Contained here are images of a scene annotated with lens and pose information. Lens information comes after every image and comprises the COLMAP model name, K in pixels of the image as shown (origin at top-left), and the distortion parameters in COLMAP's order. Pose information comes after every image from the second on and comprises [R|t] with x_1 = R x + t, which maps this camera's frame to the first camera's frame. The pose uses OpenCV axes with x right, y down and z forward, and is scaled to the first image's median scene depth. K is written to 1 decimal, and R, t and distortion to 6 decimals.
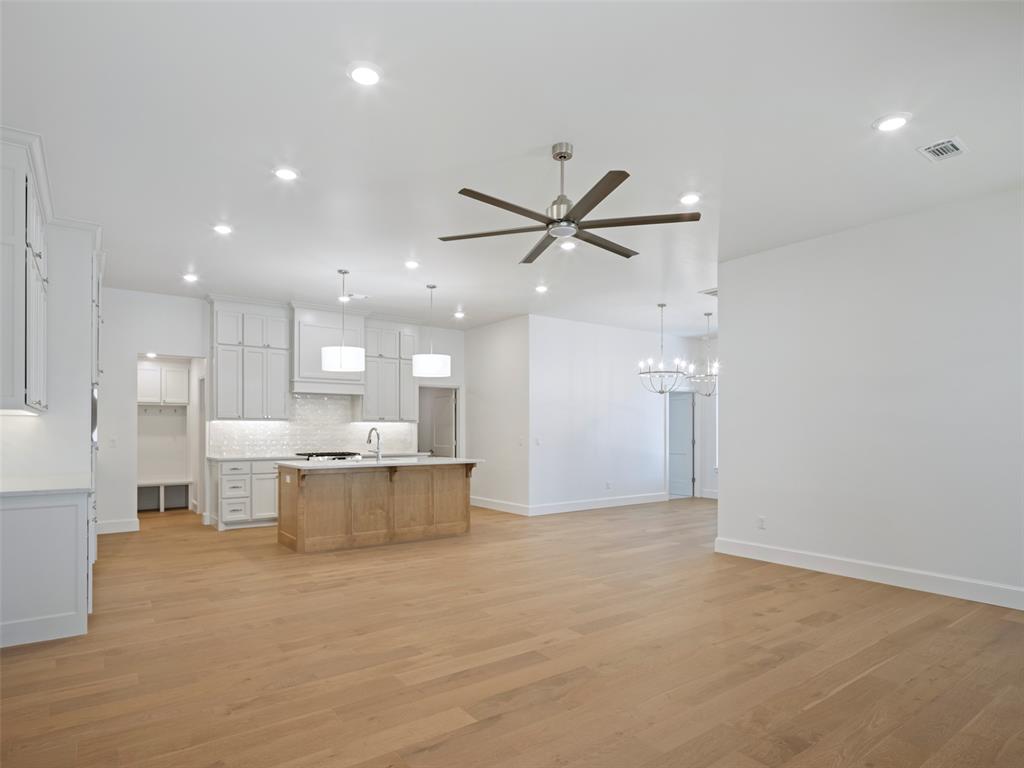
lens RADIAL K [[579.7, 0, 511.3], [0, 579.7, 423.7], [0, 0, 1]] dist [-0.005456, -0.001919]
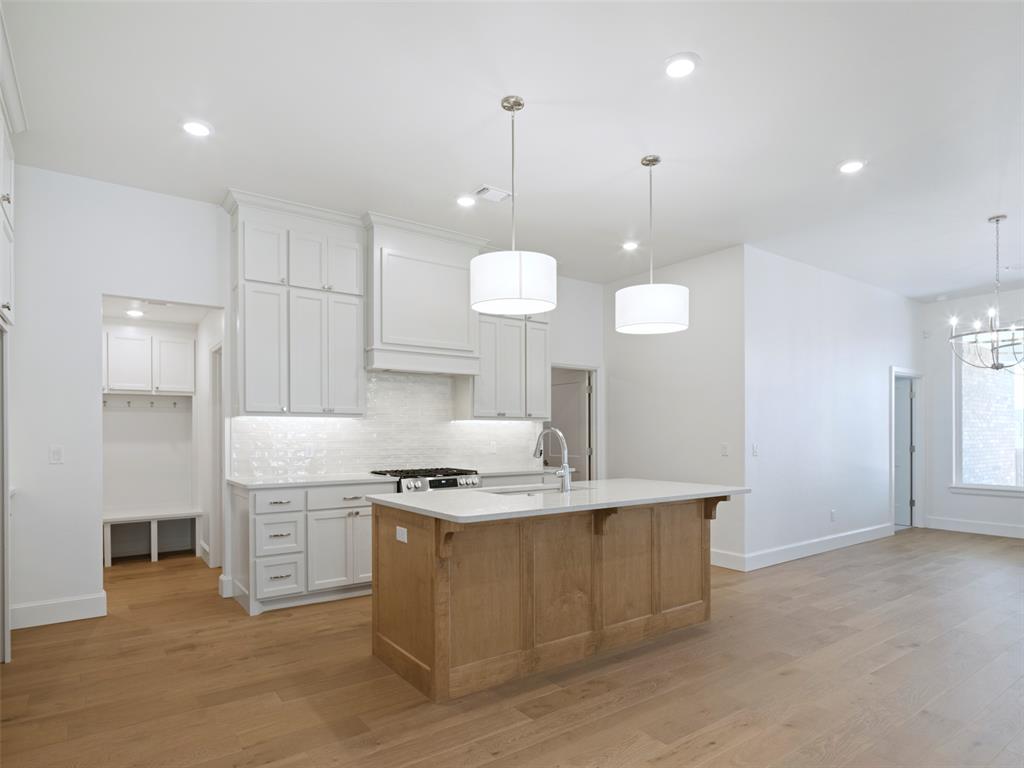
lens RADIAL K [[579.4, 0, 511.4], [0, 579.4, 431.0], [0, 0, 1]] dist [-0.002202, -0.000094]
pose [[0.999948, -0.002496, -0.009924, -0.235756], [0.002563, 0.999974, 0.006733, 0.005847], [0.009907, -0.006758, 0.999928, 0.424720]]
